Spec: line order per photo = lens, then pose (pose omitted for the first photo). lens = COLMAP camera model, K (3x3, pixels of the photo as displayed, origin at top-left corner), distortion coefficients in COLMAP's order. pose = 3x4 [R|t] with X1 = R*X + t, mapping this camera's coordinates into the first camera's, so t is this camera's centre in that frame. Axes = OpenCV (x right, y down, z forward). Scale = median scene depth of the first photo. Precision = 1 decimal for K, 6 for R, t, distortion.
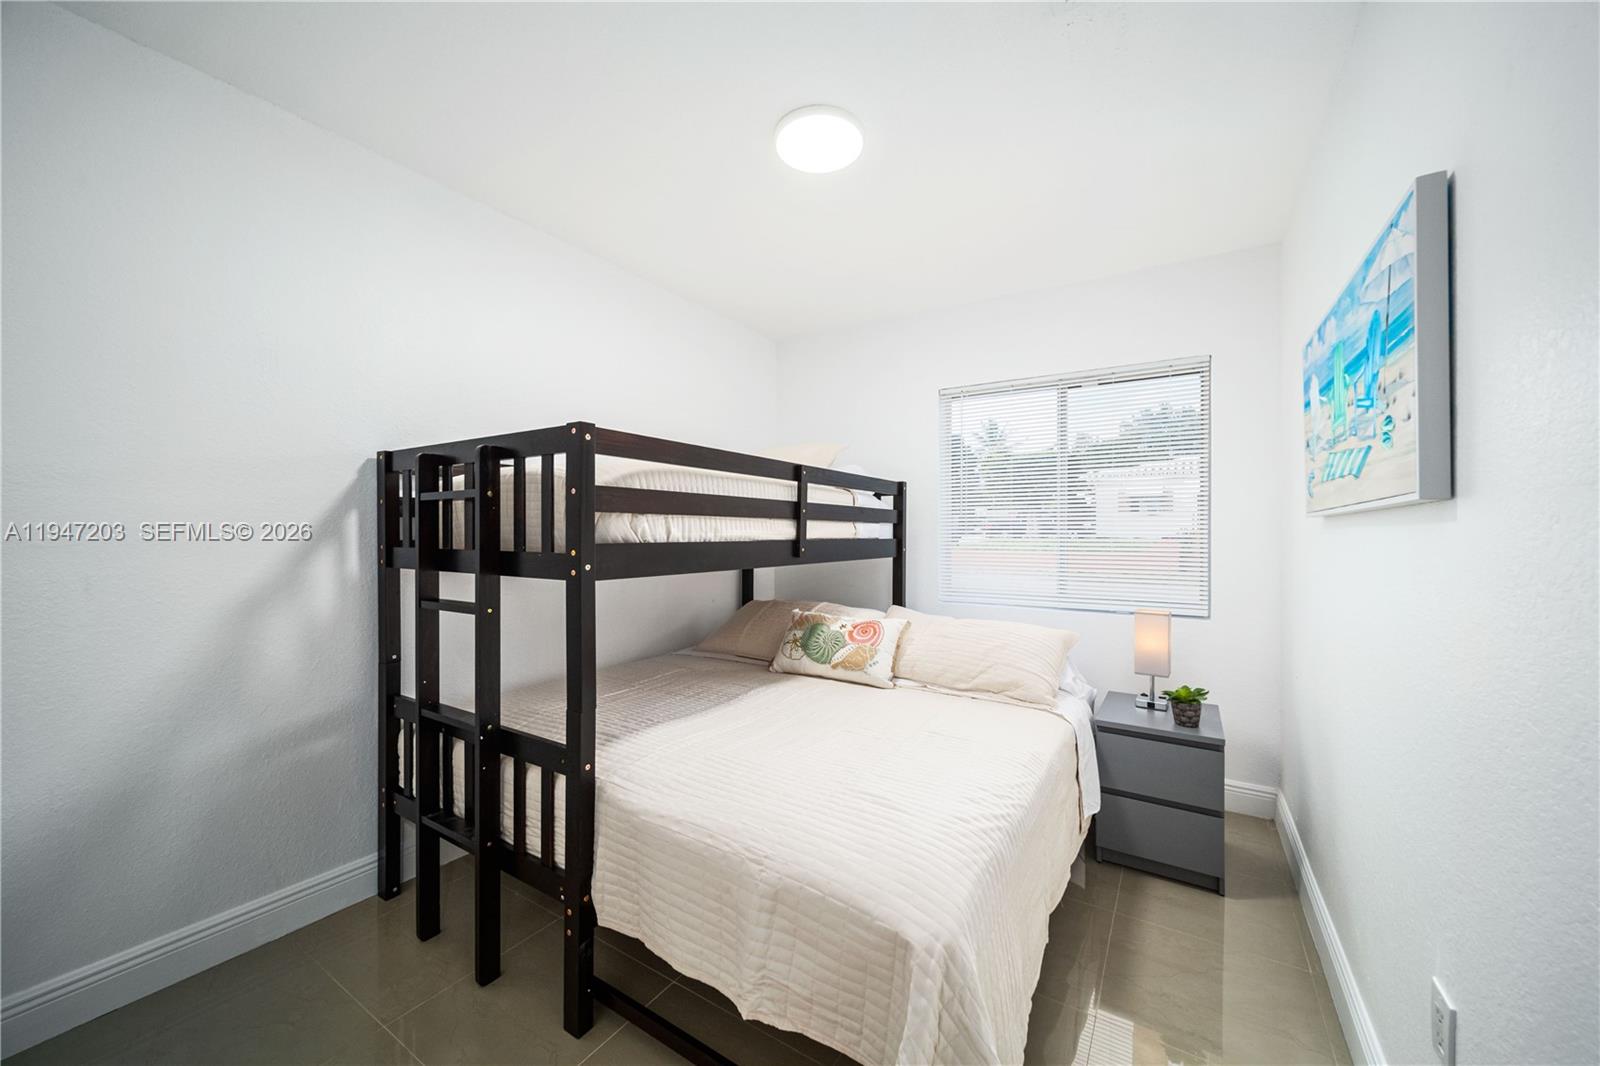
lens RADIAL K [[579.0, 0, 810.5], [0, 579.0, 535.5], [0, 0, 1]] dist [-0.000903, -0.000165]
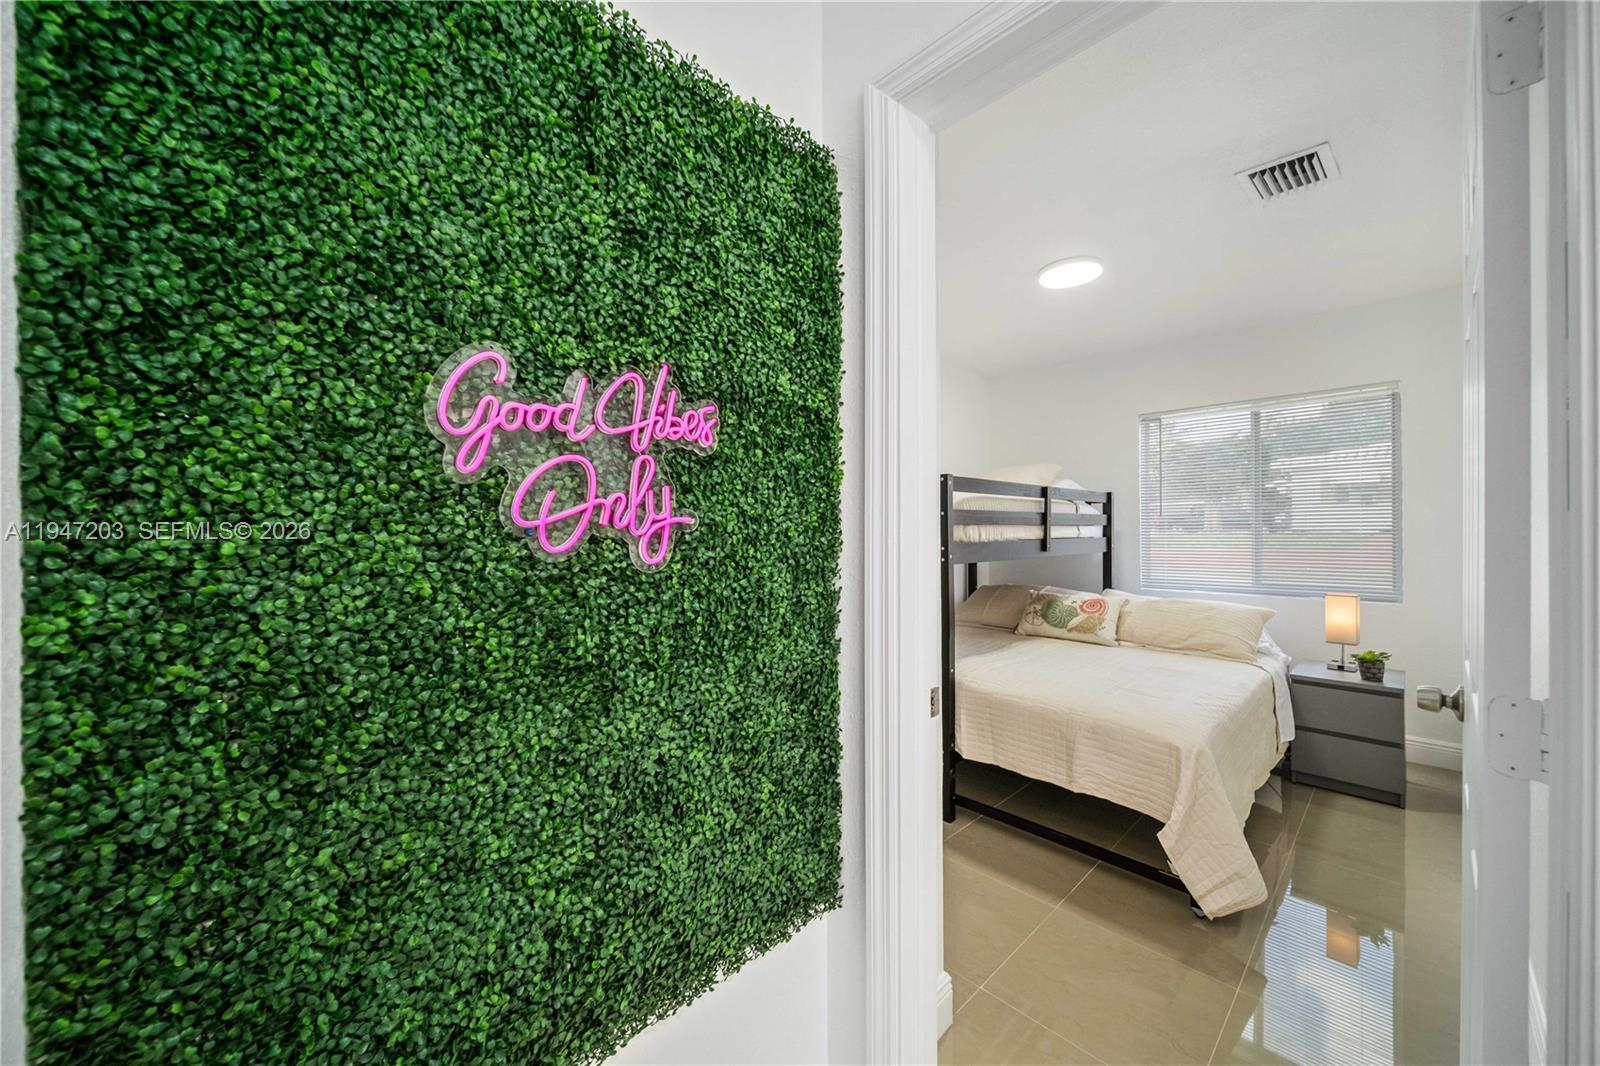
lens RADIAL K [[579.0, 0, 810.5], [0, 579.0, 535.5], [0, 0, 1]] dist [-0.000903, -0.000165]
pose [[0.972295, -0.008503, -0.233602, -0.250786], [0.009641, 0.999947, 0.003731, -0.012030], [0.233558, -0.005879, 0.972325, -0.518230]]
